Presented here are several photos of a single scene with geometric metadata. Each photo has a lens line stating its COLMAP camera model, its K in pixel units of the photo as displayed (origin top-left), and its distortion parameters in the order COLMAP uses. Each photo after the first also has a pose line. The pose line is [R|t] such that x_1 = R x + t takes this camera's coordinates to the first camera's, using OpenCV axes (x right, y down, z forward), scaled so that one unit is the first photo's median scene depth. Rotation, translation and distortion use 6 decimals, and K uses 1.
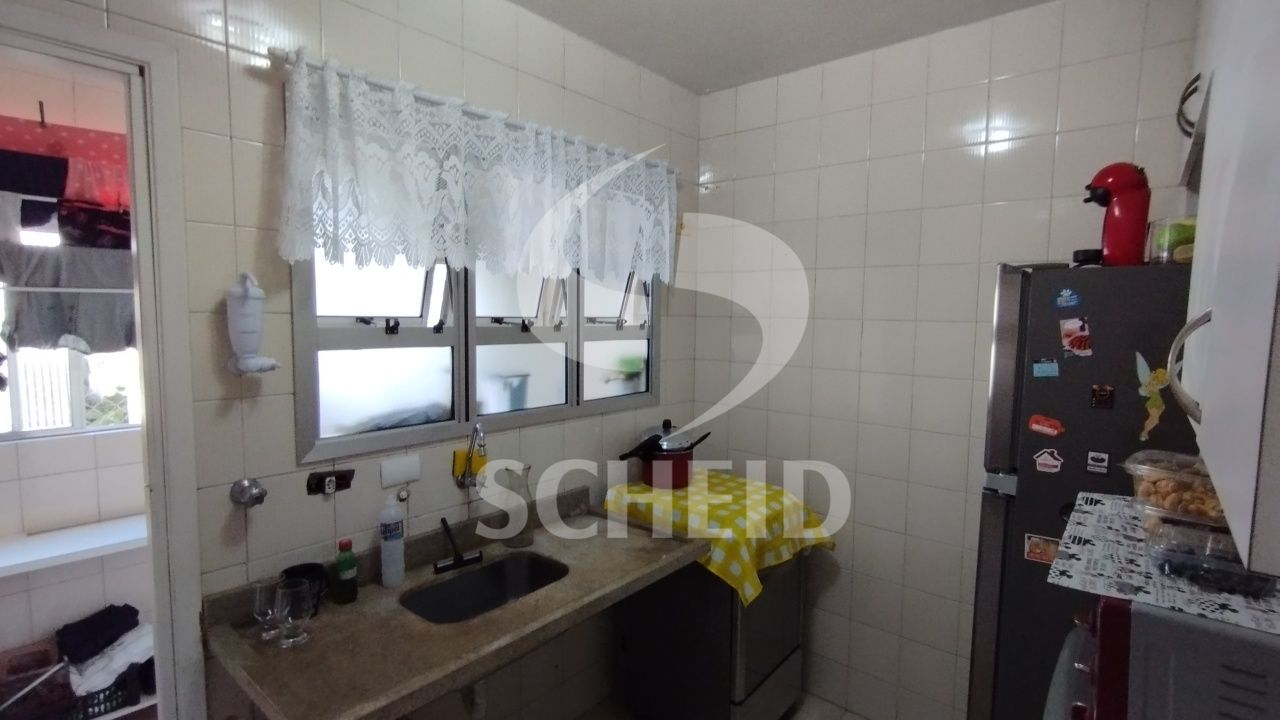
lens RADIAL K [[605.2, 0, 641.1], [0, 605.2, 363.8], [0, 0, 1]] dist [-0.017169, 0.019156]
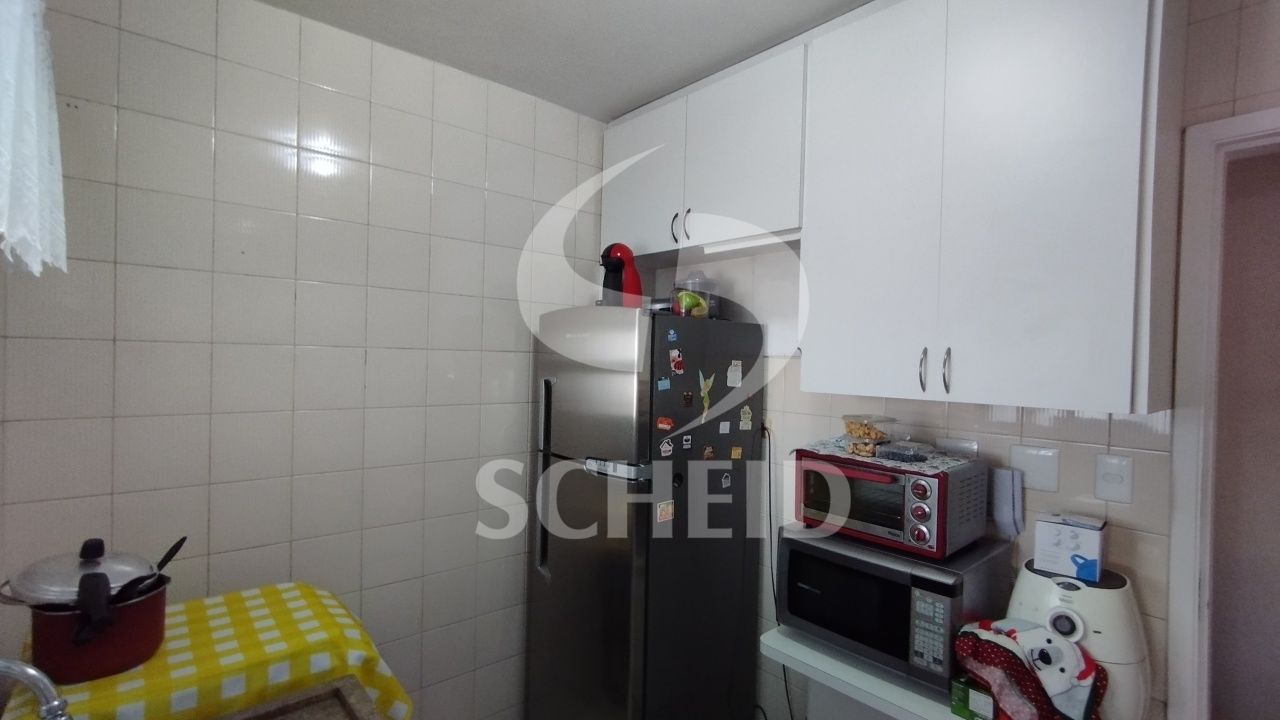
lens RADIAL K [[605.2, 0, 641.5], [0, 605.2, 359.8], [0, 0, 1]] dist [-0.017169, 0.019156]
pose [[0.159009, -0.016845, 0.987133, -0.771925], [0.059264, 0.998214, 0.007487, -0.064688], [-0.985497, 0.057311, 0.159723, 0.830515]]
